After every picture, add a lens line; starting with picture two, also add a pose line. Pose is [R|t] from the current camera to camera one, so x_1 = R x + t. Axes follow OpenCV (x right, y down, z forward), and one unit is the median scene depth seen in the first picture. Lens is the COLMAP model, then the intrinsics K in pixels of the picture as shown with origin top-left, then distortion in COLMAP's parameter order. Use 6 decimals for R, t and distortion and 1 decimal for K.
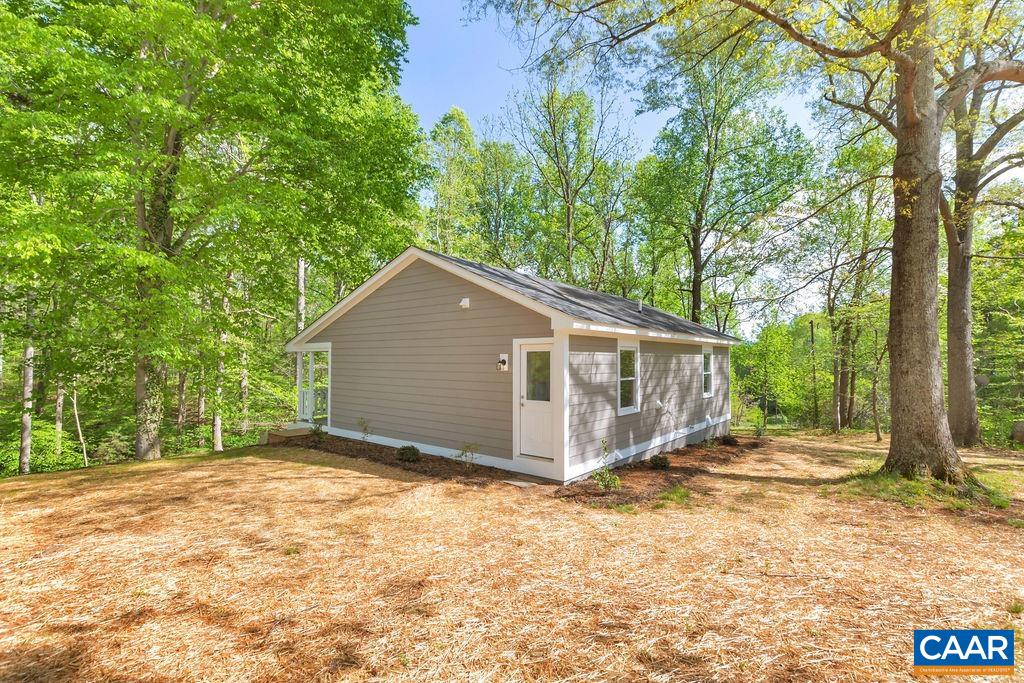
lens RADIAL K [[459.8, 0, 512.6], [0, 459.8, 348.1], [0, 0, 1]] dist [0.002955, -0.002840]
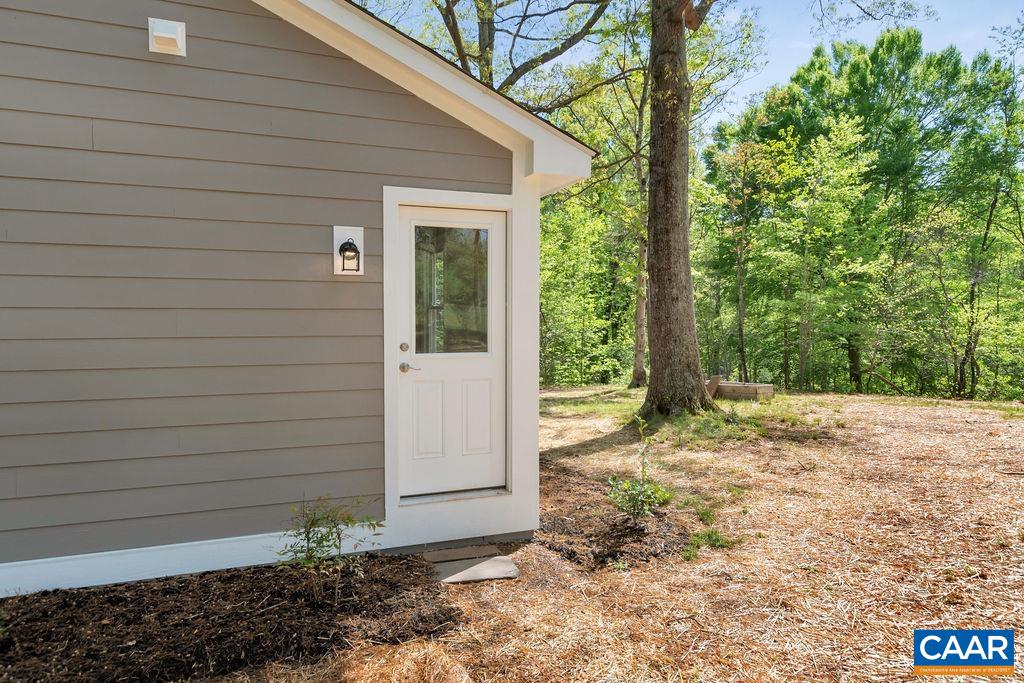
lens RADIAL K [[624.2, 0, 511.9], [0, 624.2, 338.9], [0, 0, 1]] dist [-0.005800, -0.000638]
pose [[0.499020, -0.037665, 0.865771, -0.375608], [-0.030465, 0.997675, 0.060963, 0.066659], [-0.866055, -0.056797, 0.496713, 0.674057]]
